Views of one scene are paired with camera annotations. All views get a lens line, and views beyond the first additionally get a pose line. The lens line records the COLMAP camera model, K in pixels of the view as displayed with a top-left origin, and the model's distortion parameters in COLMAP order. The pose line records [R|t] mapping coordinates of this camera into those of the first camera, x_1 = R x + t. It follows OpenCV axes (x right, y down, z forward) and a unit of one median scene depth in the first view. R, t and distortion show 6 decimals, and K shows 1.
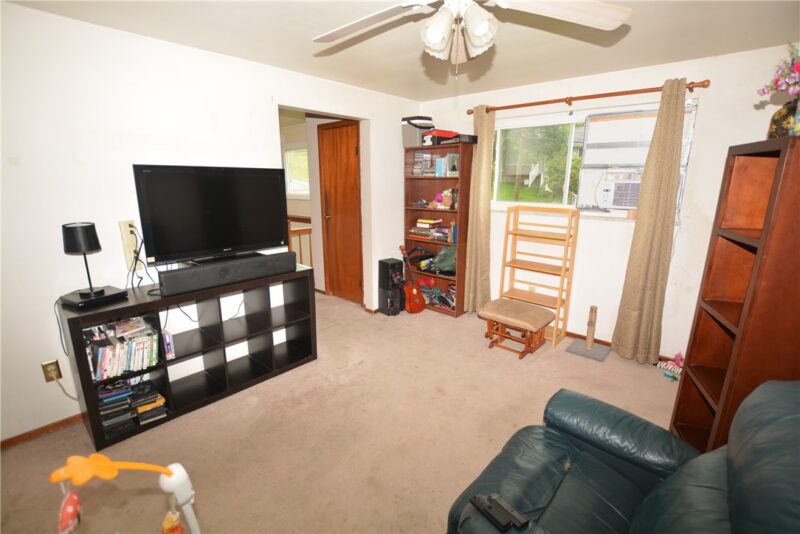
lens RADIAL K [[371.4, 0, 400.0], [0, 371.4, 267.0], [0, 0, 1]] dist [-0.023337, 0.000278]
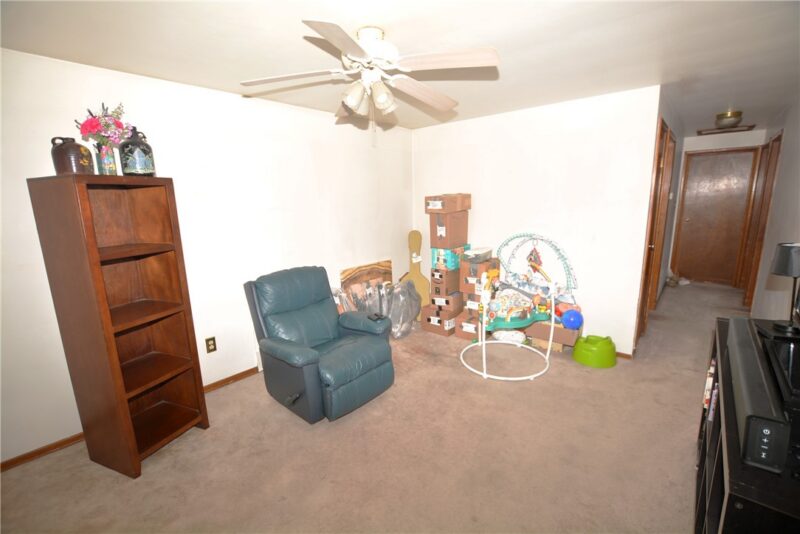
lens RADIAL K [[353.9, 0, 400.0], [0, 353.9, 267.0], [0, 0, 1]] dist [-0.022808, -0.000107]
pose [[-0.999699, 0.024443, 0.002111, 0.023684], [0.023120, 0.909804, 0.414393, -0.225920], [0.008209, 0.414317, -0.910096, 0.940476]]
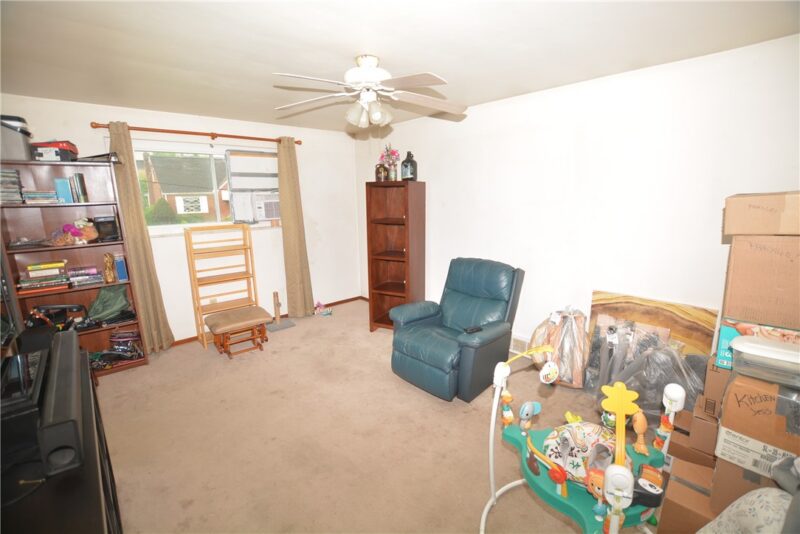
lens RADIAL K [[353.9, 0, 400.0], [0, 353.9, 267.0], [0, 0, 1]] dist [-0.022808, -0.000107]
pose [[0.105421, -0.202454, 0.973601, -0.576320], [0.246985, 0.953709, 0.171574, -0.078799], [-0.963268, 0.222378, 0.150544, 0.293960]]
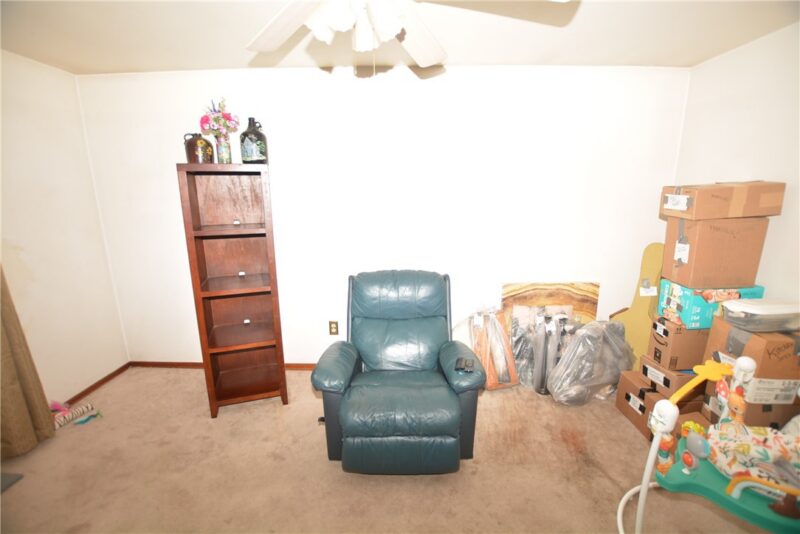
lens RADIAL K [[353.9, 0, 400.0], [0, 353.9, 267.0], [0, 0, 1]] dist [-0.022808, -0.000107]
pose [[-0.650538, -0.162278, 0.741934, -0.219551], [0.183703, 0.914275, 0.361047, -0.145807], [-0.736921, 0.371171, -0.564959, 0.596333]]
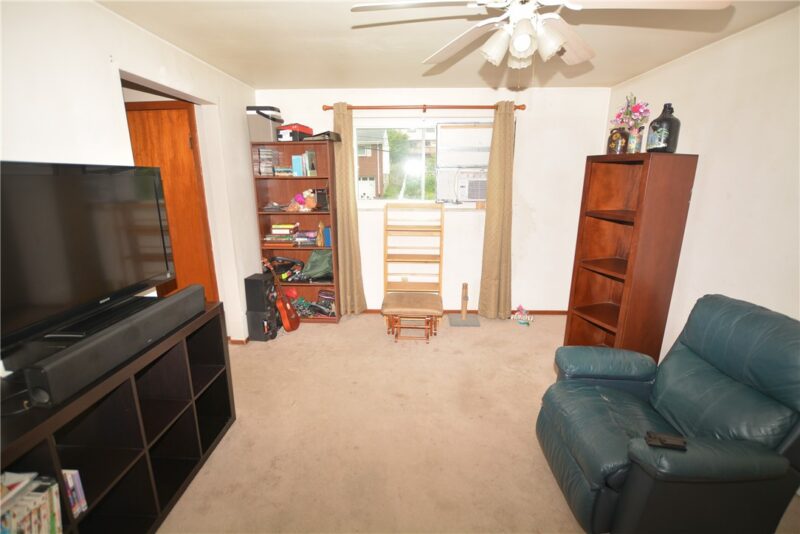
lens RADIAL K [[371.4, 0, 400.0], [0, 371.4, 267.0], [0, 0, 1]] dist [-0.023337, 0.000278]
pose [[0.767872, -0.156941, 0.621082, -0.325184], [0.151858, 0.986486, 0.061526, -0.045537], [-0.622344, 0.047072, 0.781327, 0.159516]]
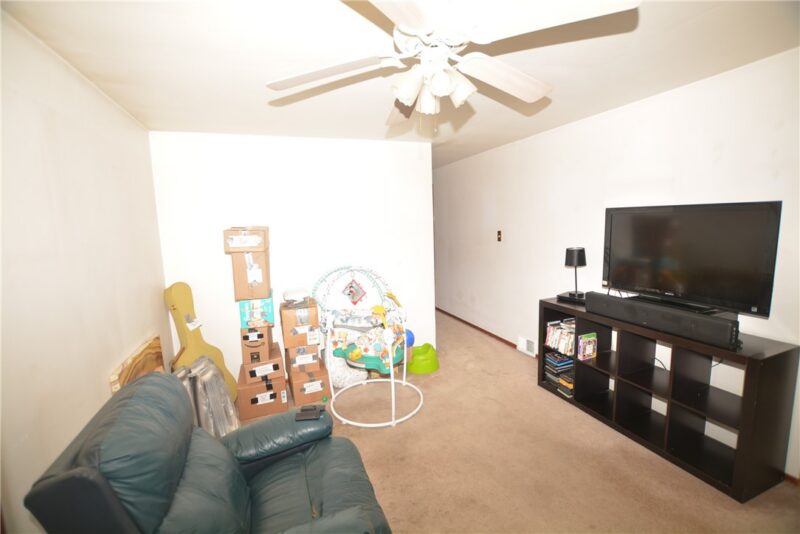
lens RADIAL K [[379.9, 0, 400.0], [0, 379.9, 267.0], [0, 0, 1]] dist [0.000991, -0.000028]
pose [[-0.486614, 0.136091, -0.862952, 0.460871], [-0.169452, 0.954329, 0.246055, -0.165156], [0.857025, 0.265963, -0.441329, 0.586154]]
